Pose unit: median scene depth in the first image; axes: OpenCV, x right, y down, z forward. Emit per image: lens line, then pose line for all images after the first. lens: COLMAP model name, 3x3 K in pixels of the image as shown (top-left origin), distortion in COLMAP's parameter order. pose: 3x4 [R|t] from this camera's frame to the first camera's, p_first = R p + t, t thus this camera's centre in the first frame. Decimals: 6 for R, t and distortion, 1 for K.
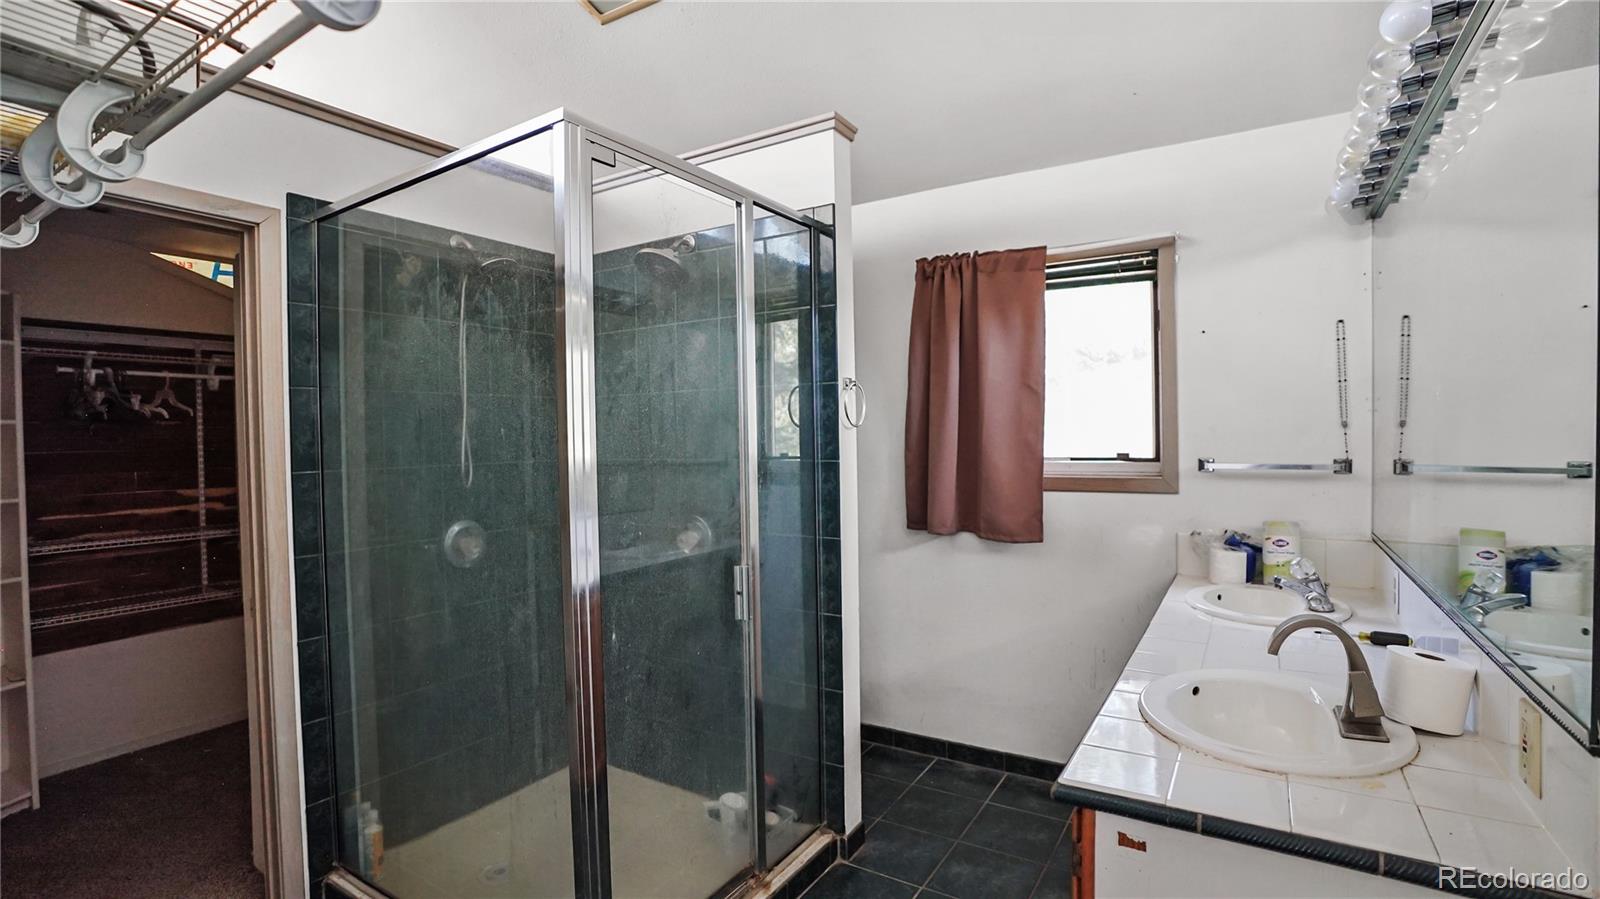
lens RADIAL K [[736.8, 0, 793.9], [0, 736.8, 448.6], [0, 0, 1]] dist [-0.074102, 0.030165]
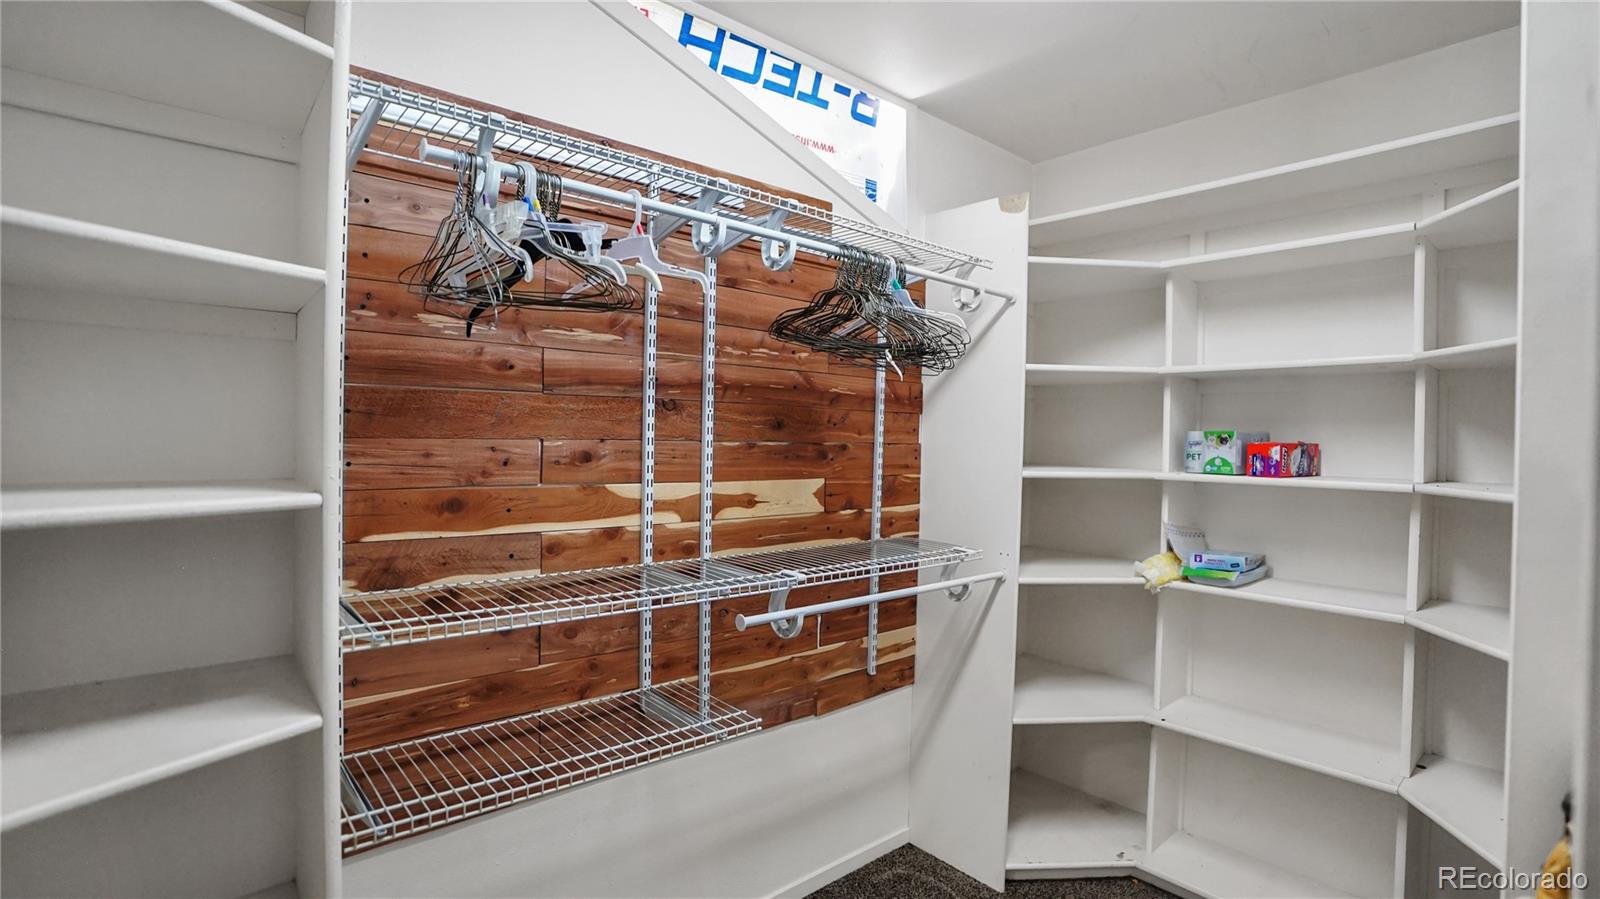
lens RADIAL K [[736.8, 0, 793.9], [0, 736.8, 448.6], [0, 0, 1]] dist [-0.074102, 0.030165]
pose [[0.958479, 0.027833, -0.283802, -0.657751], [-0.030570, 0.999519, -0.005219, 0.036359], [0.283520, 0.013678, 0.958869, 0.611865]]
